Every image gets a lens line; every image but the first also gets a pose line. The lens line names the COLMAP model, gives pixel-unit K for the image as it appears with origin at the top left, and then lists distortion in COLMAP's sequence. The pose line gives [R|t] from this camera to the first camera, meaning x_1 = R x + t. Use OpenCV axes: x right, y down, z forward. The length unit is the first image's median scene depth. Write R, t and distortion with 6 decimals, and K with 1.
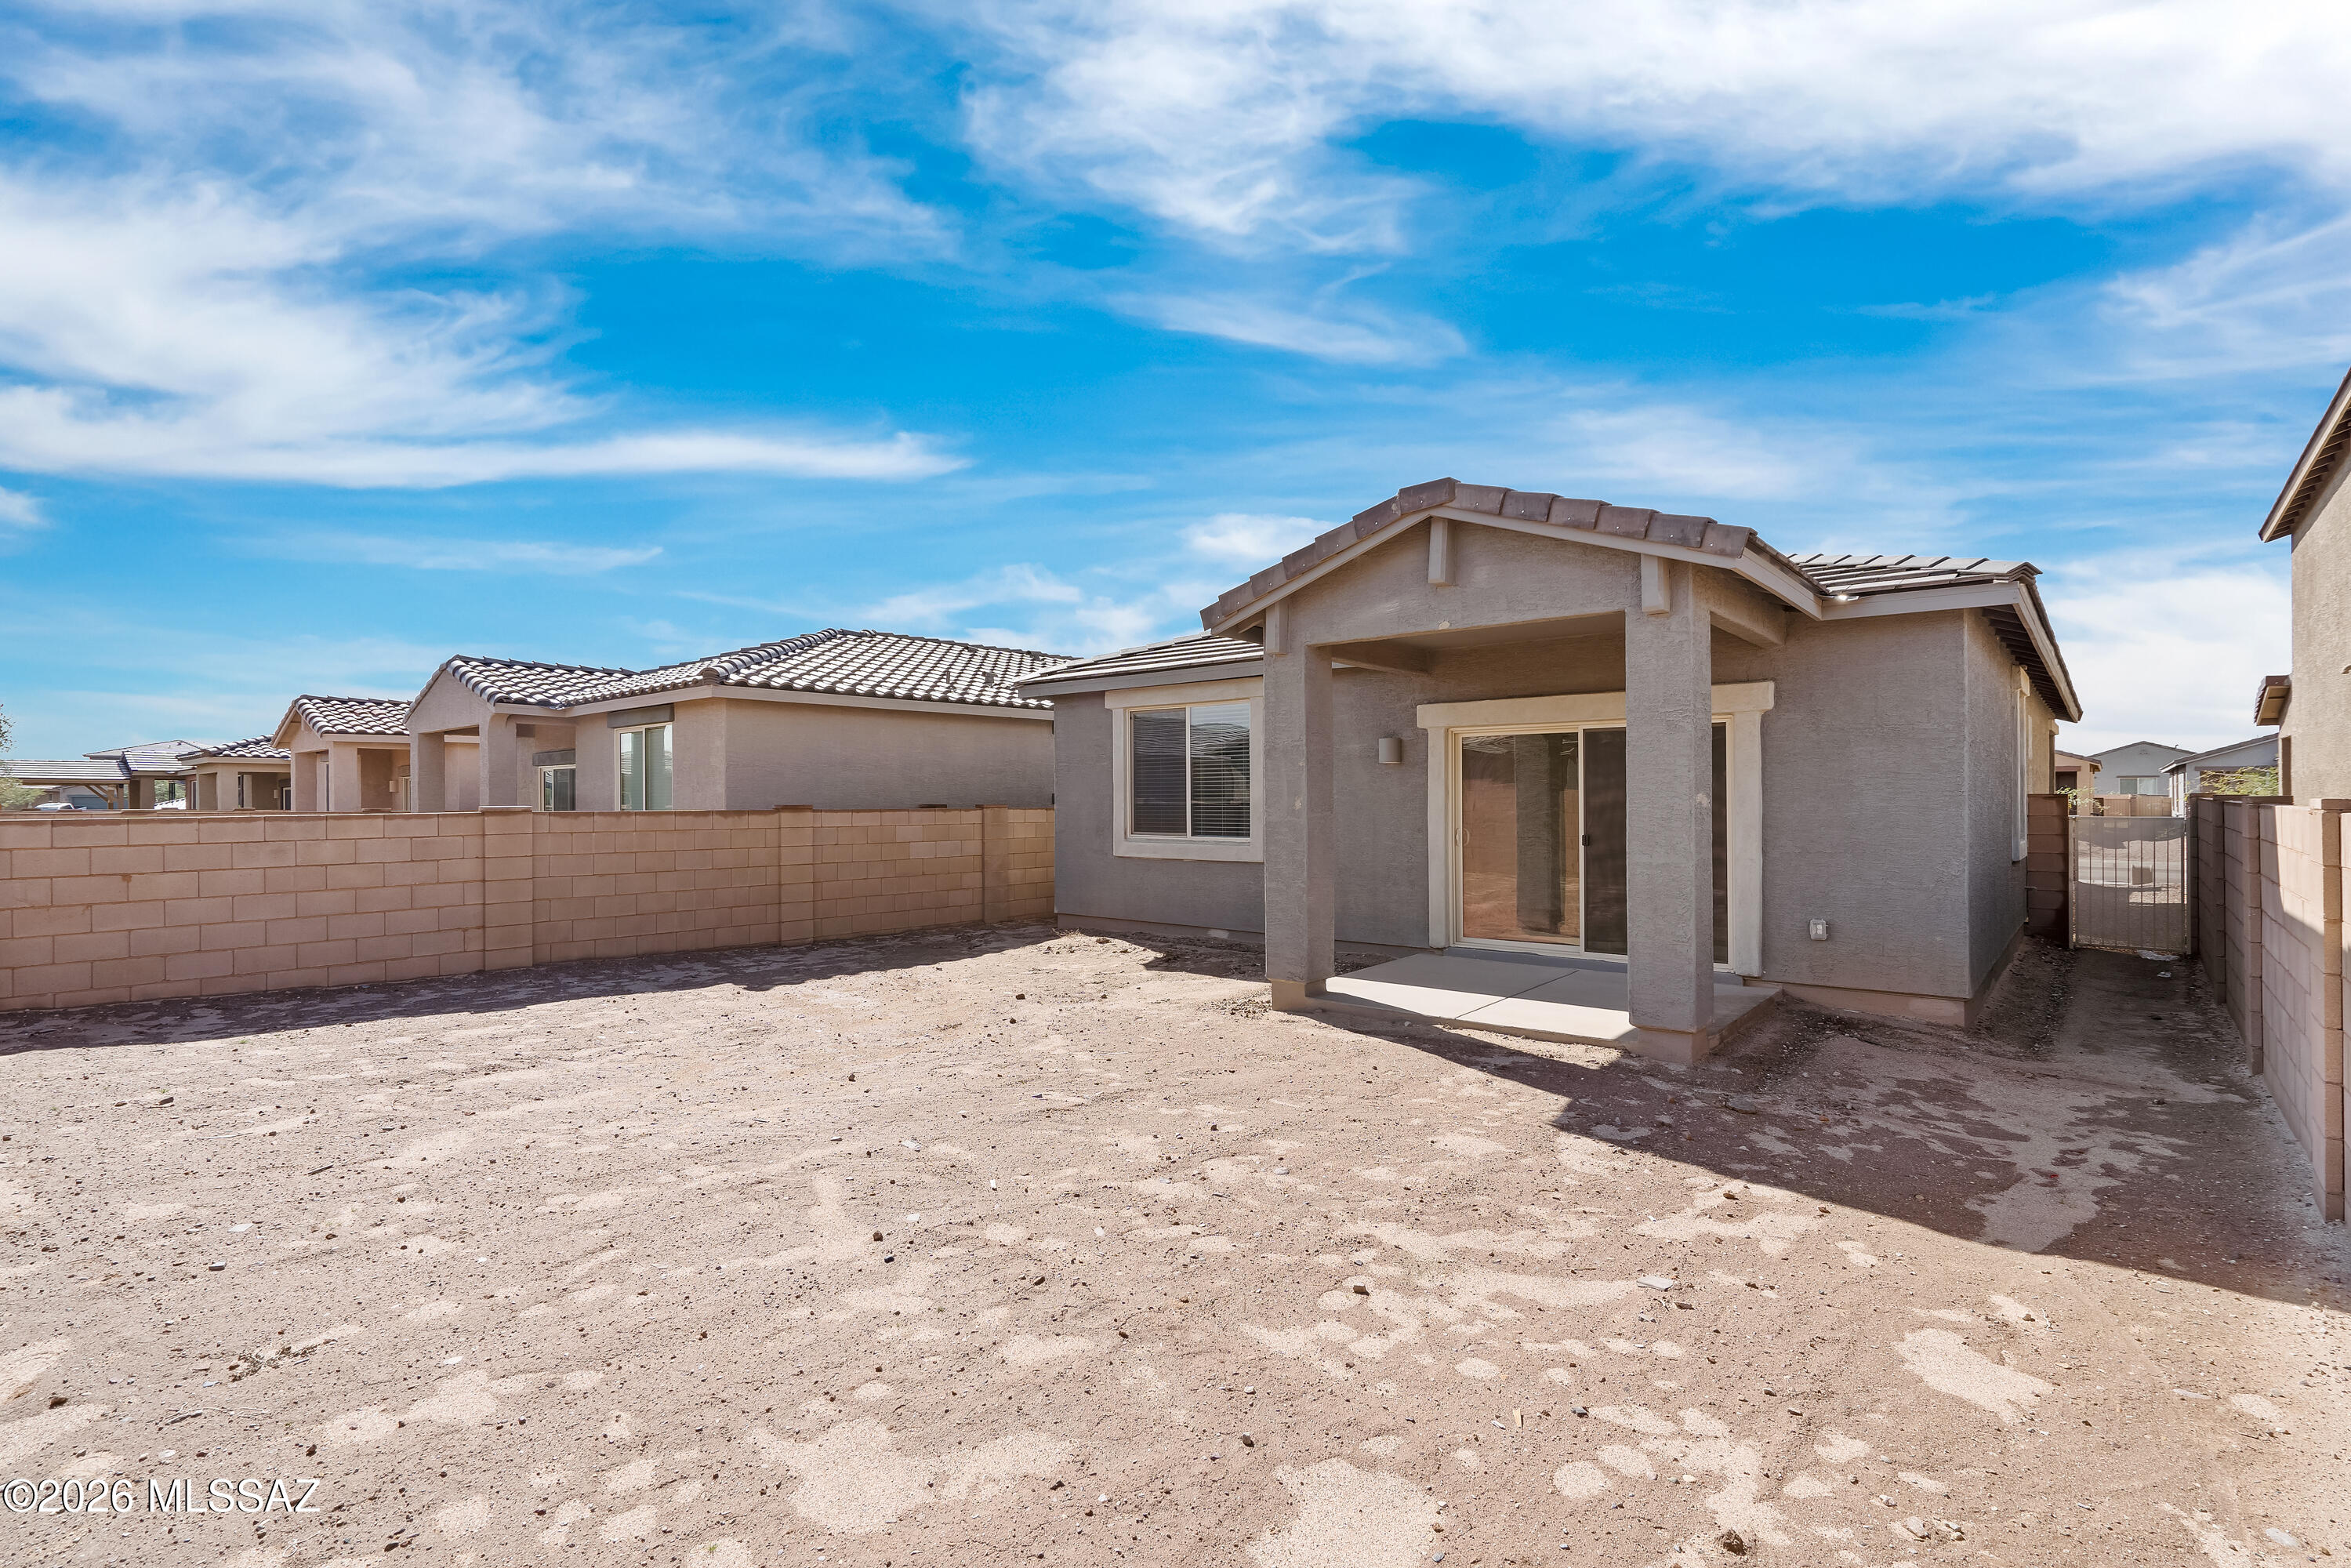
lens RADIAL K [[1081.6, 0, 1173.3], [0, 1081.6, 804.5], [0, 0, 1]] dist [0.000374, 0.000846]
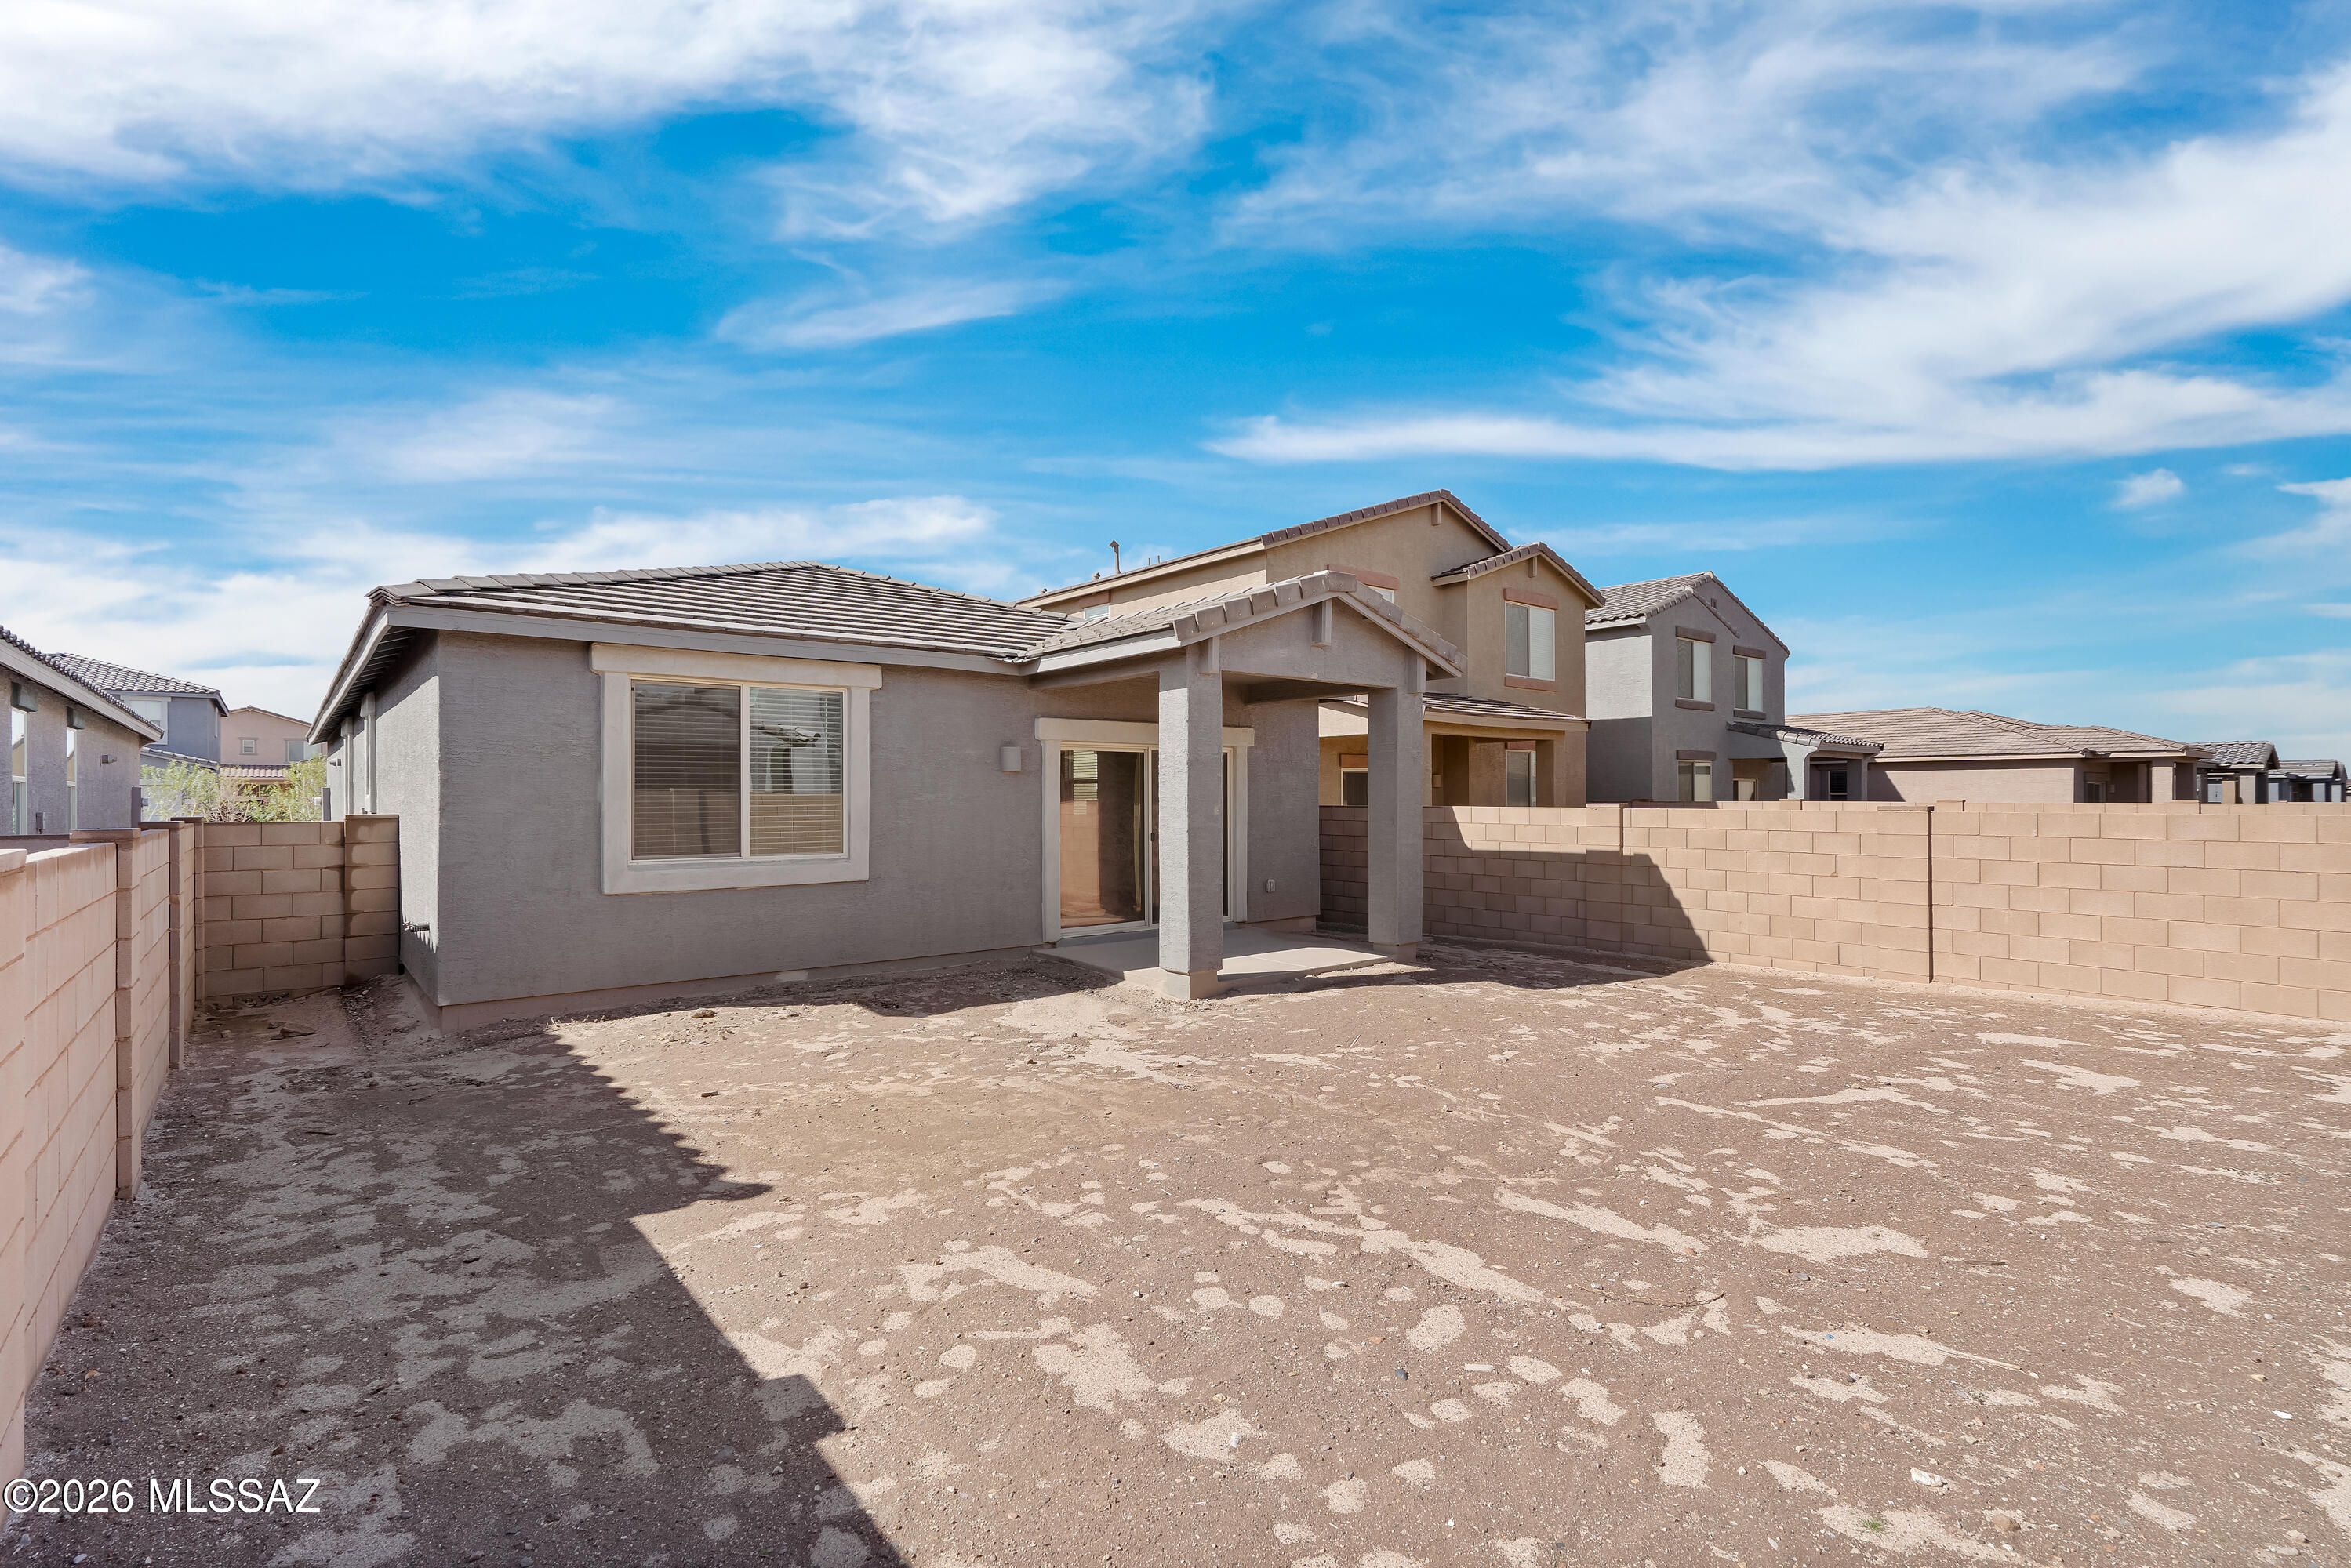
lens RADIAL K [[1089.1, 0, 1167.1], [0, 1089.1, 807.3], [0, 0, 1]] dist [-0.001728, 0.000686]
pose [[0.165713, -0.007021, 0.986149, -0.966150], [0.004426, 0.999970, 0.006375, -0.010816], [-0.986164, 0.003308, 0.165739, 0.832607]]
